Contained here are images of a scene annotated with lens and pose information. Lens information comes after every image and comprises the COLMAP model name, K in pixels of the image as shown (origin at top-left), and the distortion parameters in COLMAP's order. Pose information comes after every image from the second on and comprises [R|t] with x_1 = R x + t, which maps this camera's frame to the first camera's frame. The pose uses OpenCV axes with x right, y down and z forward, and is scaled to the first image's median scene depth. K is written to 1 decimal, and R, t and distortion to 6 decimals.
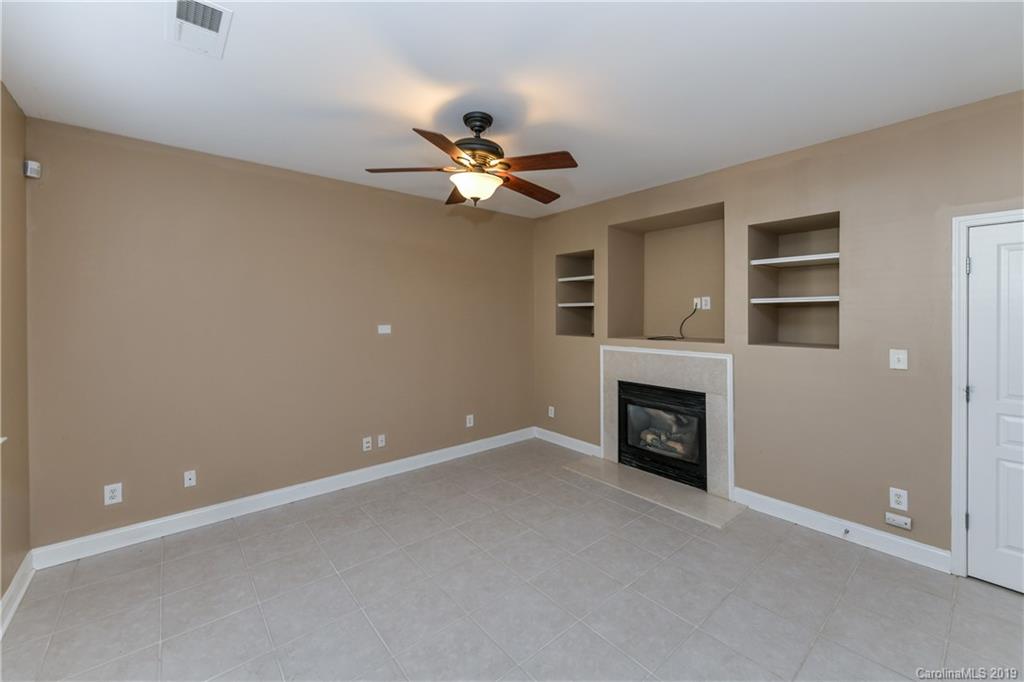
lens RADIAL K [[415.5, 0, 503.5], [0, 415.5, 316.1], [0, 0, 1]] dist [0.010933, -0.003830]
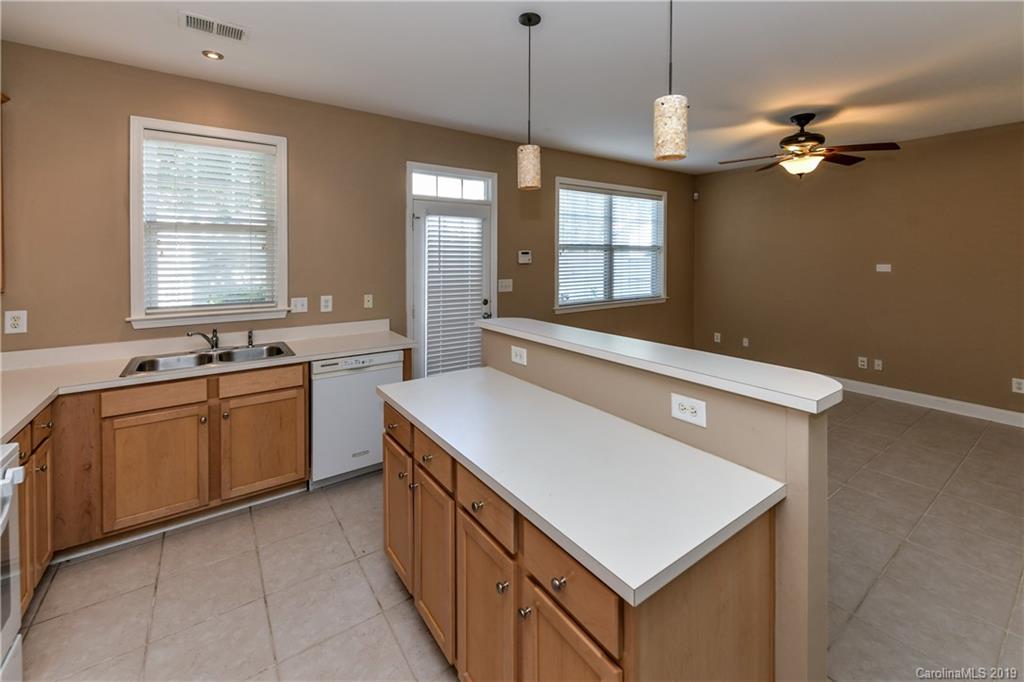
lens RADIAL K [[426.3, 0, 525.7], [0, 426.3, 260.5], [0, 0, 1]] dist [0.011599, -0.003196]
pose [[-0.055773, 0.012565, -0.998364, 1.046928], [-0.006273, 0.999897, 0.012934, 0.000326], [0.998424, 0.006984, -0.055689, 0.108704]]
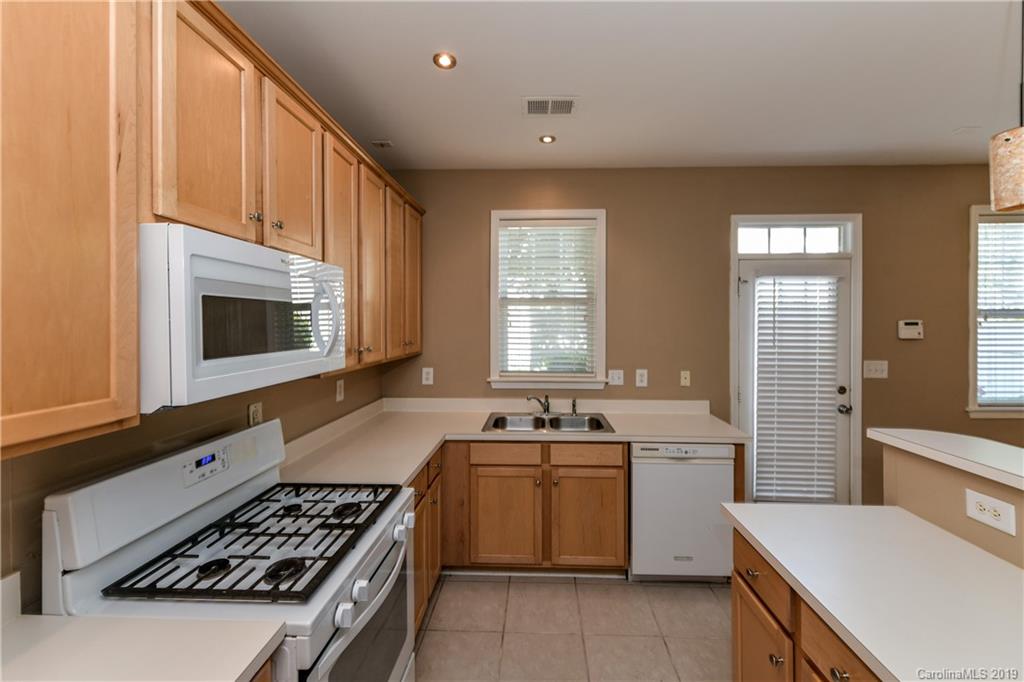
lens RADIAL K [[415.5, 0, 532.5], [0, 415.5, 326.0], [0, 0, 1]] dist [0.010933, -0.003830]
pose [[-0.653538, 0.005486, -0.756874, 0.929358], [-0.004601, 0.999926, 0.011221, -0.006464], [0.756880, 0.010816, -0.653464, 0.005679]]
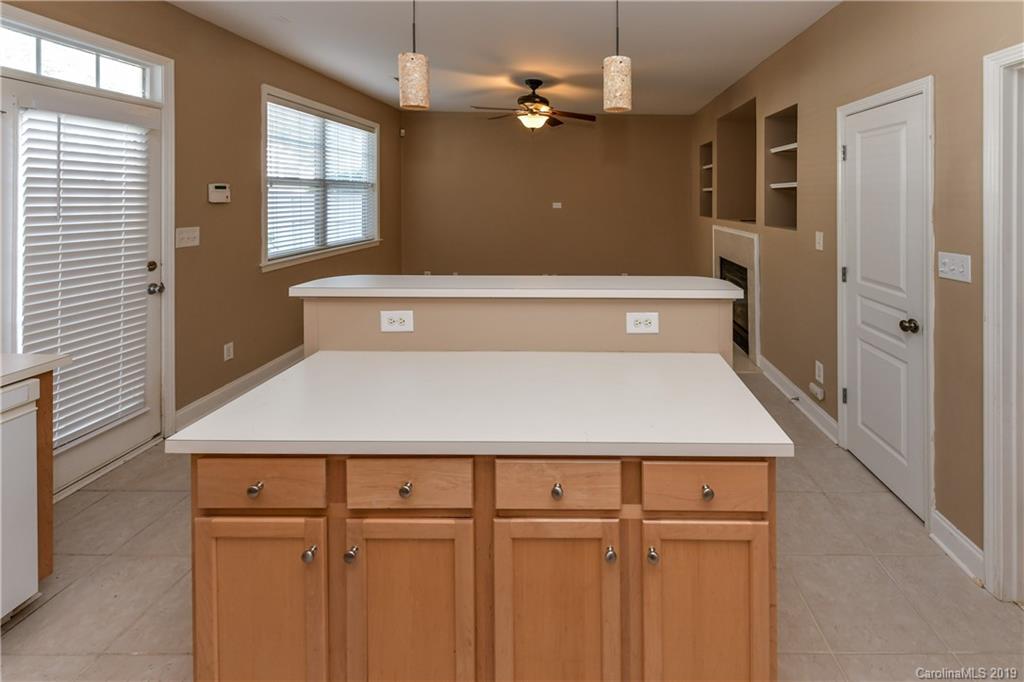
lens RADIAL K [[438.6, 0, 579.1], [0, 438.6, 198.0], [0, 0, 1]] dist [0.006984, -0.001049]
pose [[0.769994, 0.011904, -0.637940, 0.897423], [-0.017133, 0.999851, -0.002022, 0.005613], [0.637821, 0.012487, 0.770084, -0.195421]]
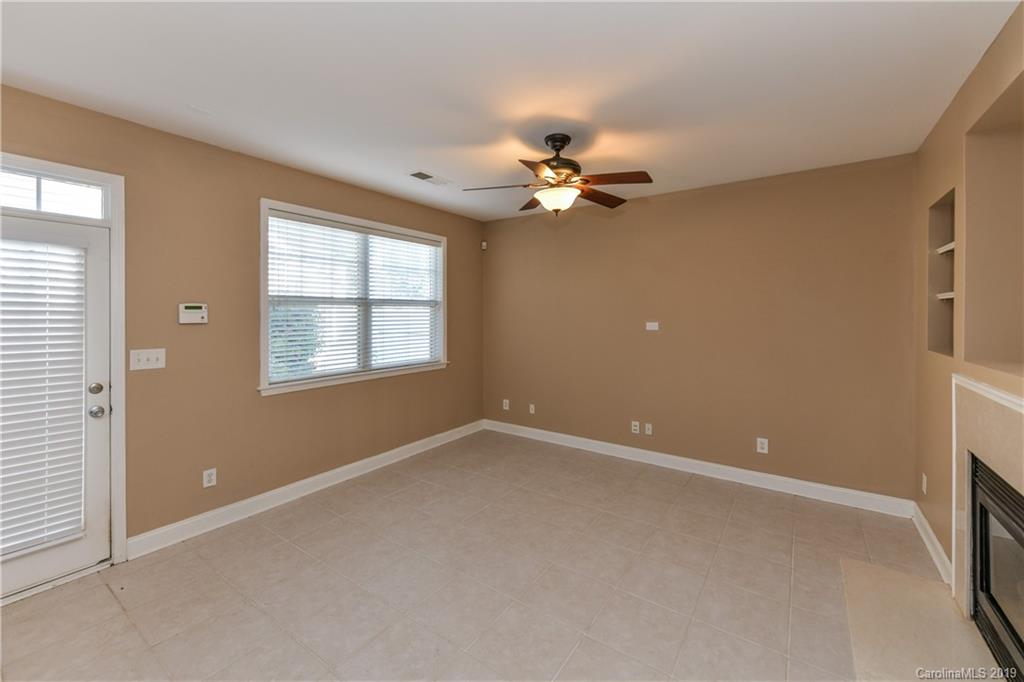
lens RADIAL K [[415.5, 0, 525.5], [0, 415.5, 317.1], [0, 0, 1]] dist [0.010933, -0.003830]
pose [[0.279454, 0.012633, -0.960076, 0.726705], [-0.008417, 0.999907, 0.010707, -0.001020], [0.960122, 0.005089, 0.279535, 0.437506]]
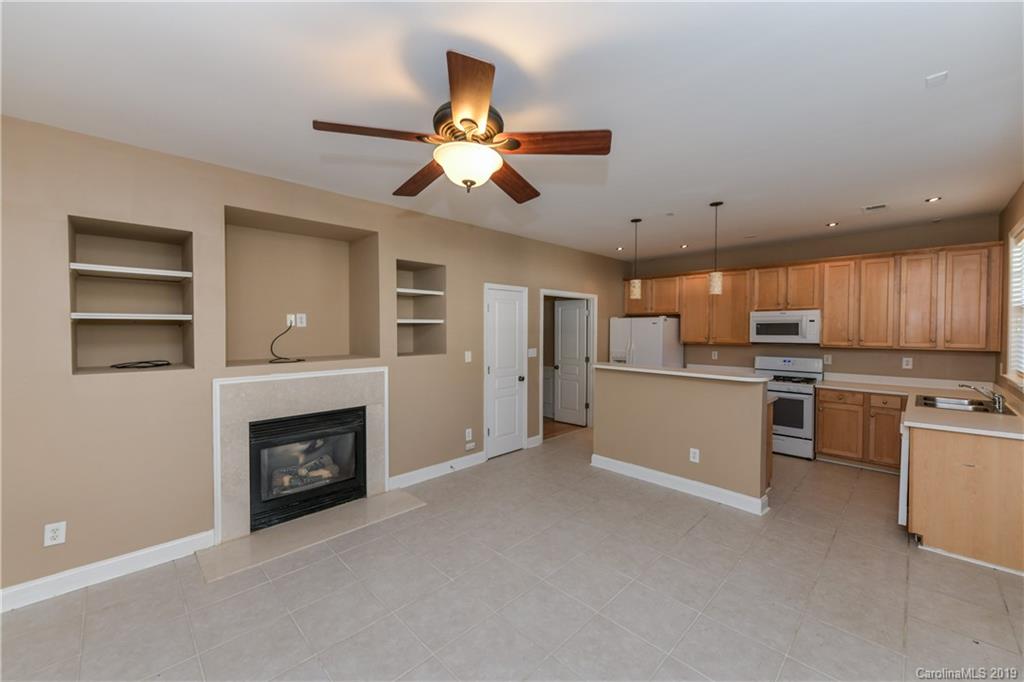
lens RADIAL K [[415.5, 0, 512.9], [0, 415.5, 336.9], [0, 0, 1]] dist [0.010933, -0.003830]
pose [[-0.114860, -0.012947, 0.993297, -0.617516], [0.009592, 0.999854, 0.014142, -0.003300], [-0.993335, 0.011152, -0.114719, 0.744367]]
